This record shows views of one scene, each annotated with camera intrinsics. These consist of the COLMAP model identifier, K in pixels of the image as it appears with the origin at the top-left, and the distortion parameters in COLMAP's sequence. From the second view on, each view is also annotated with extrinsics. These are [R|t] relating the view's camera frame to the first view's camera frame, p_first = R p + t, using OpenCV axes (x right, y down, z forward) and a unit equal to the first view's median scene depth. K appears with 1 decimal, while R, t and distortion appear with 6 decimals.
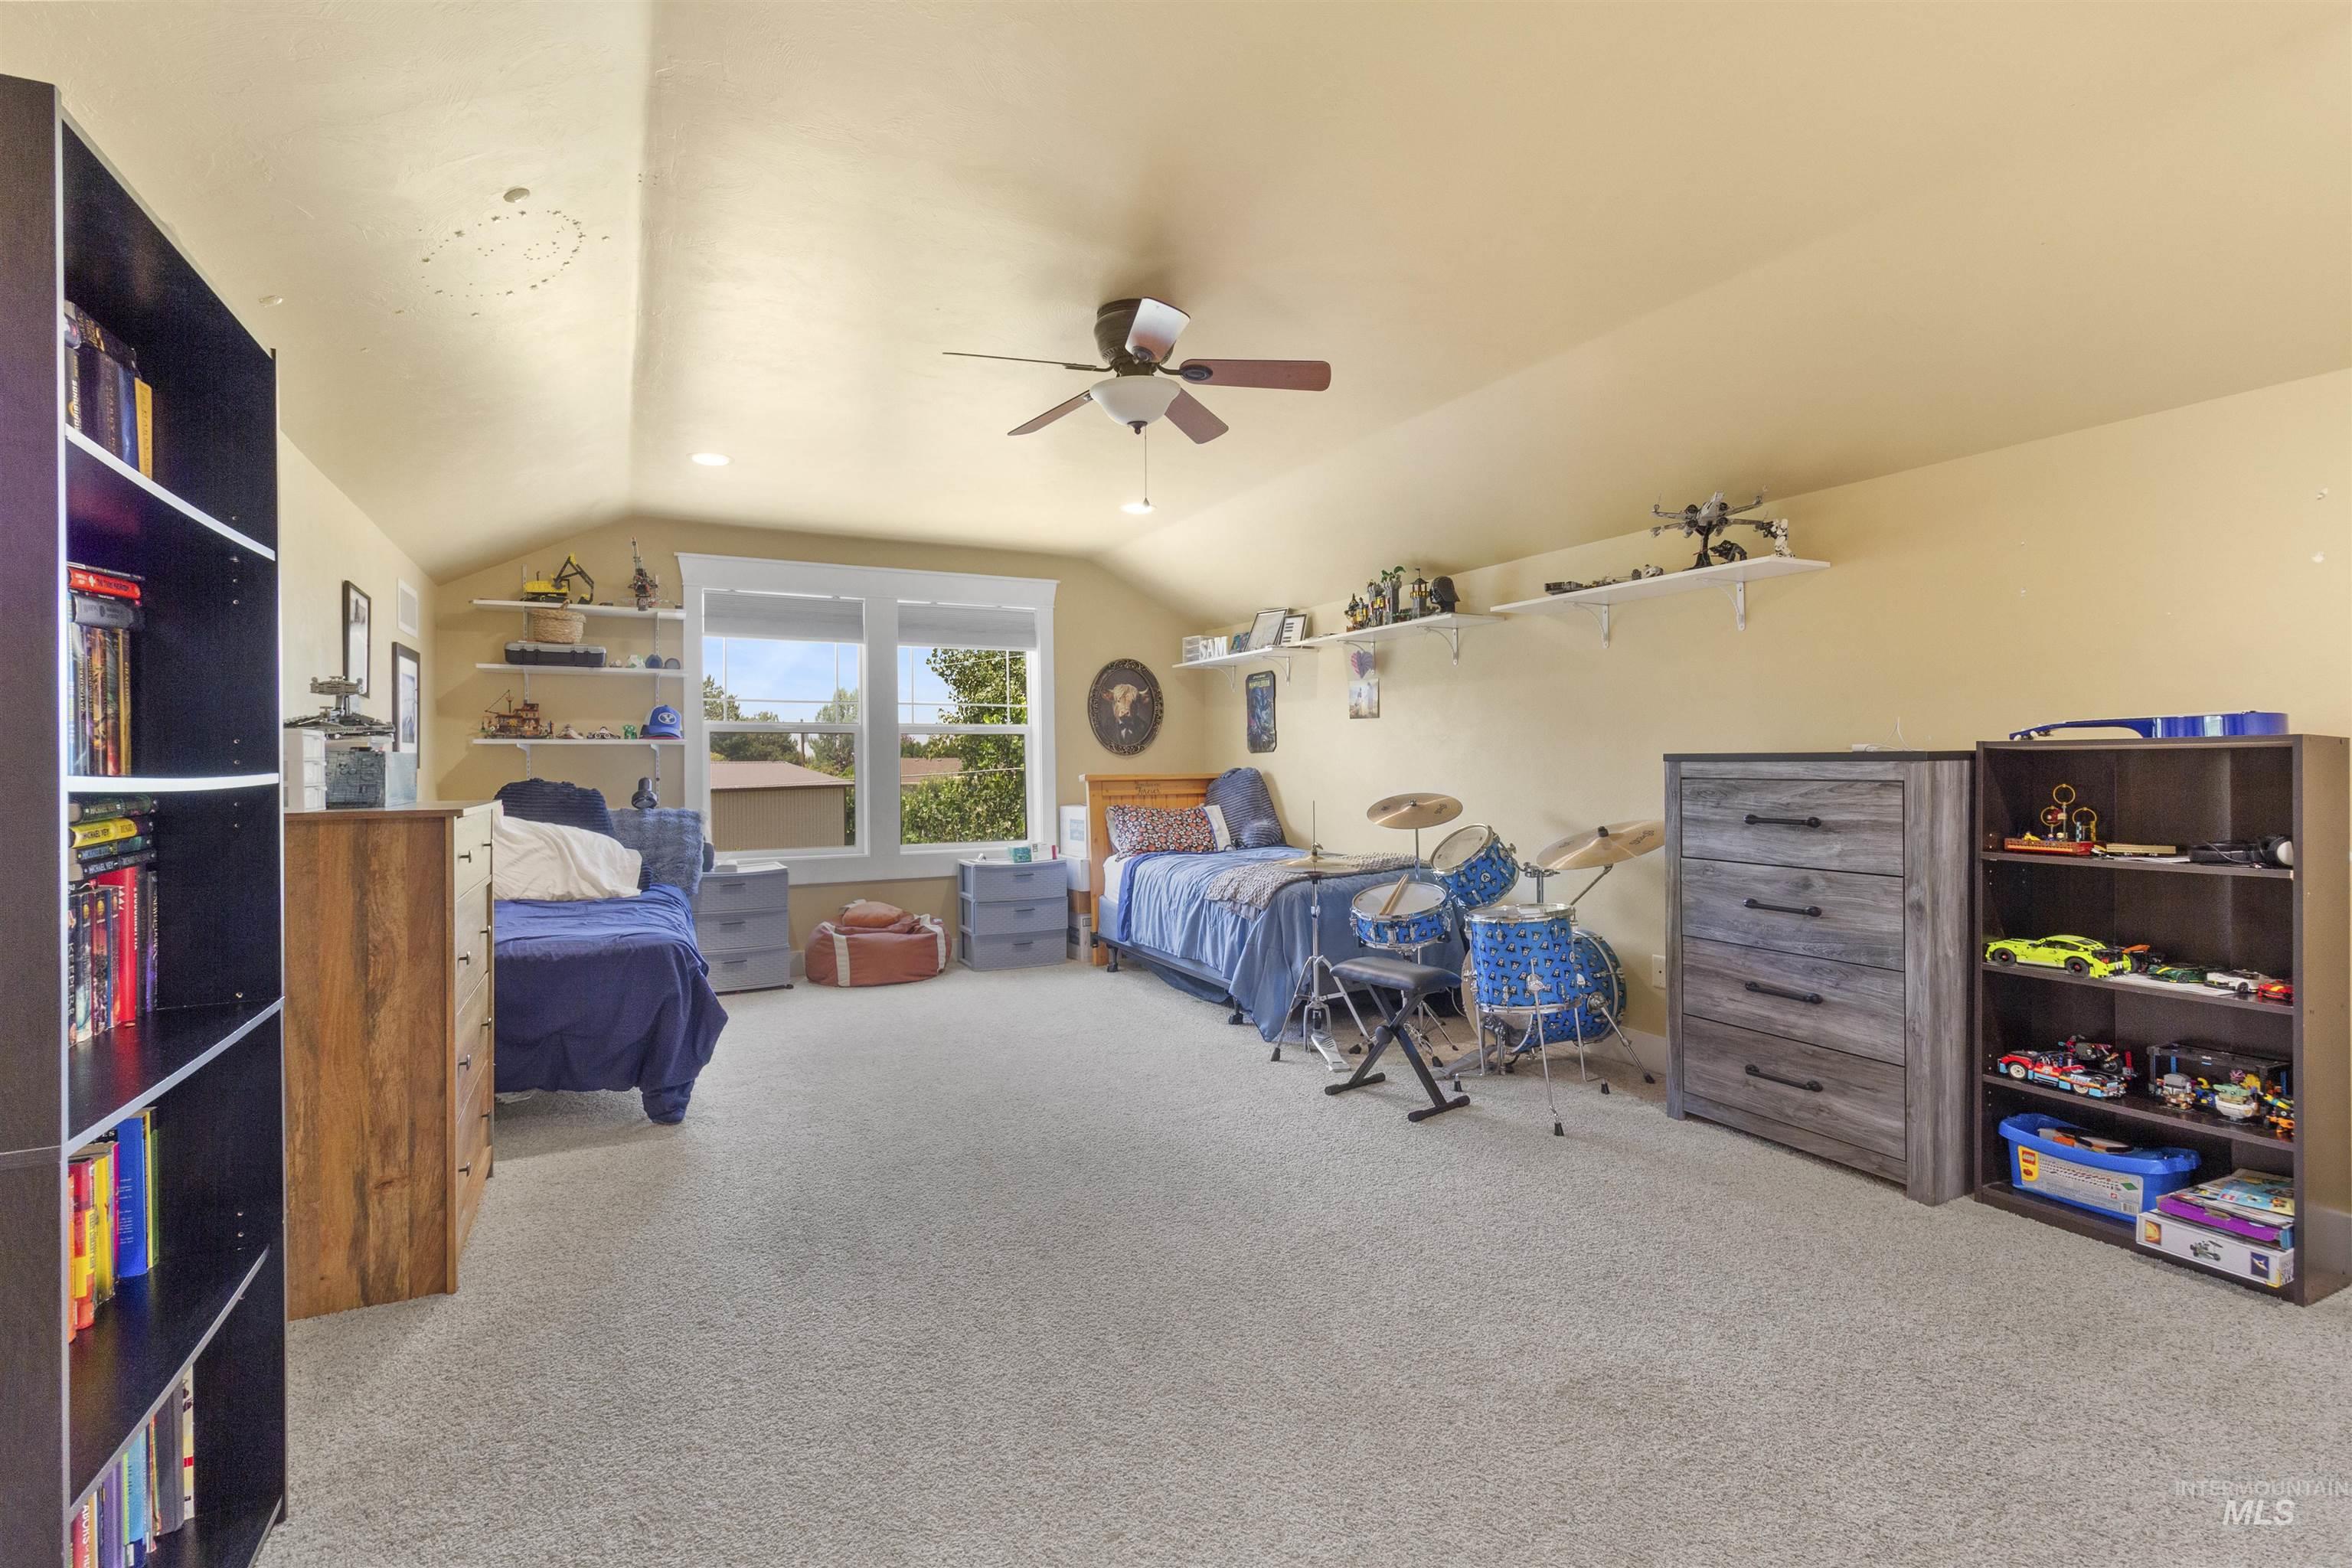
lens RADIAL K [[1080.5, 0, 1183.7], [0, 1080.5, 769.0], [0, 0, 1]] dist [0.003502, 0.000453]
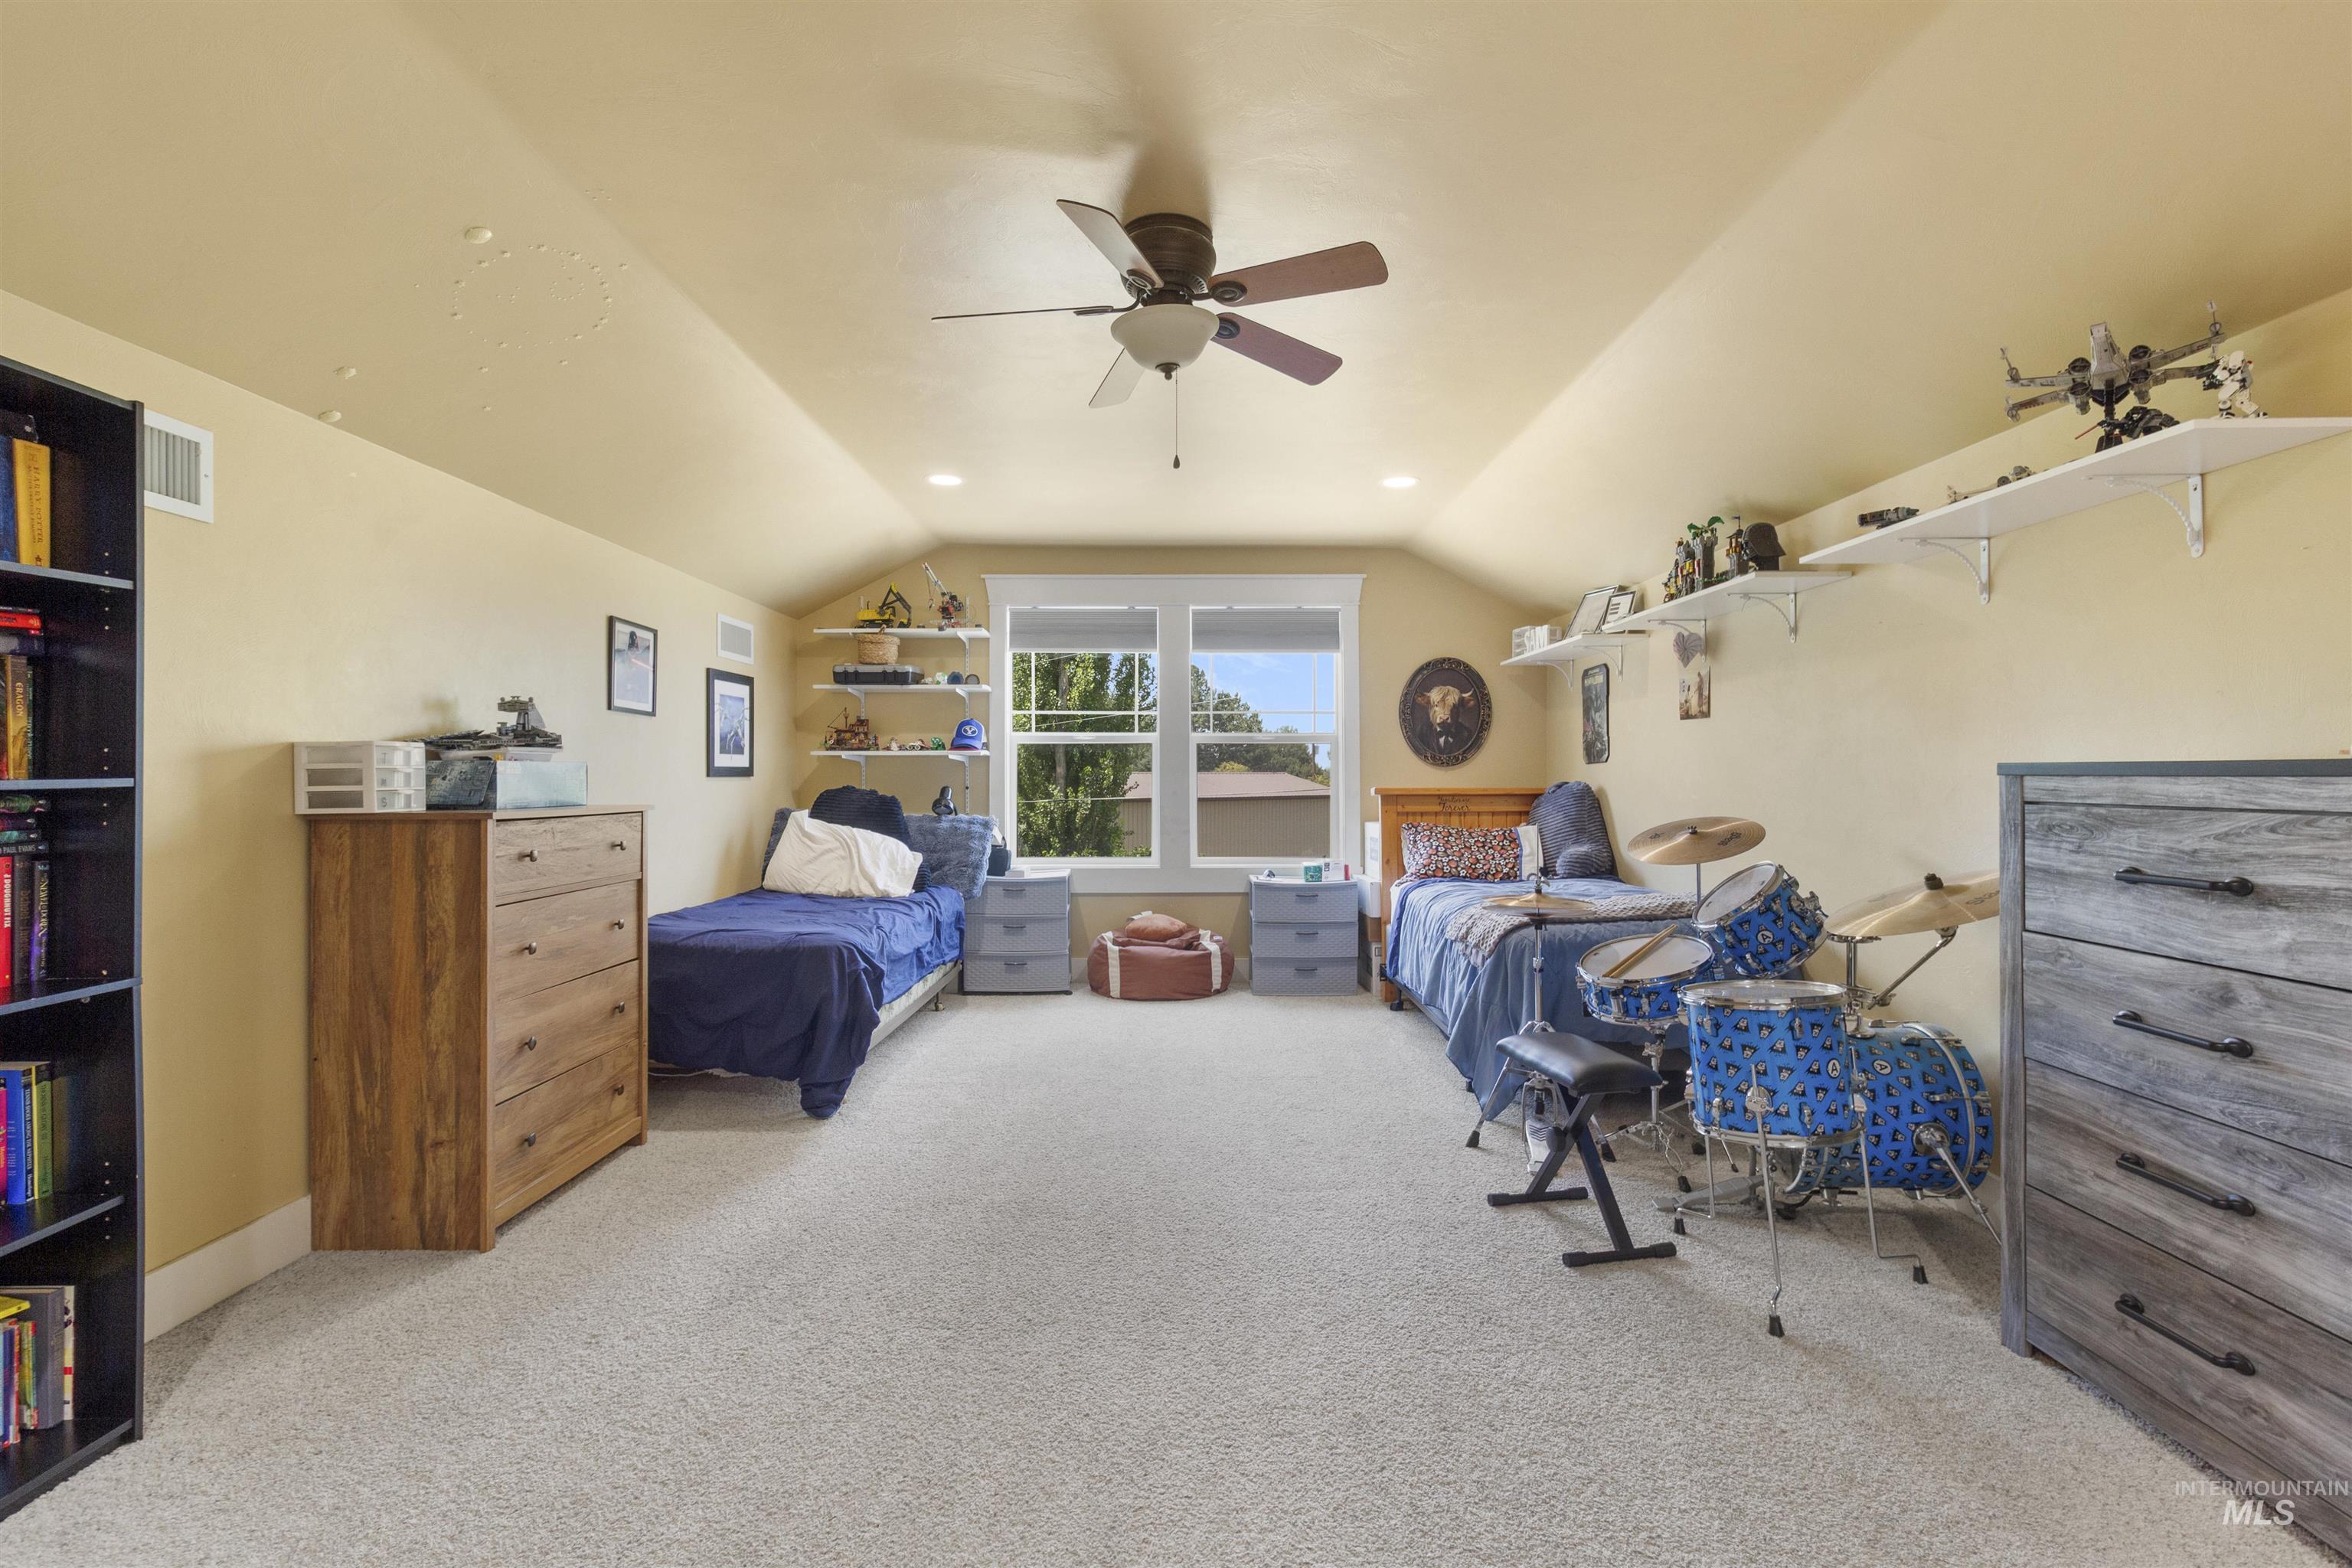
lens RADIAL K [[1080.5, 0, 1177.8], [0, 1080.5, 783.0], [0, 0, 1]] dist [0.003502, 0.000453]
pose [[0.893143, 0.008331, -0.449696, 0.292146], [-0.007344, 0.999965, 0.003940, -0.001533], [0.449713, -0.000216, 0.893173, 0.219928]]
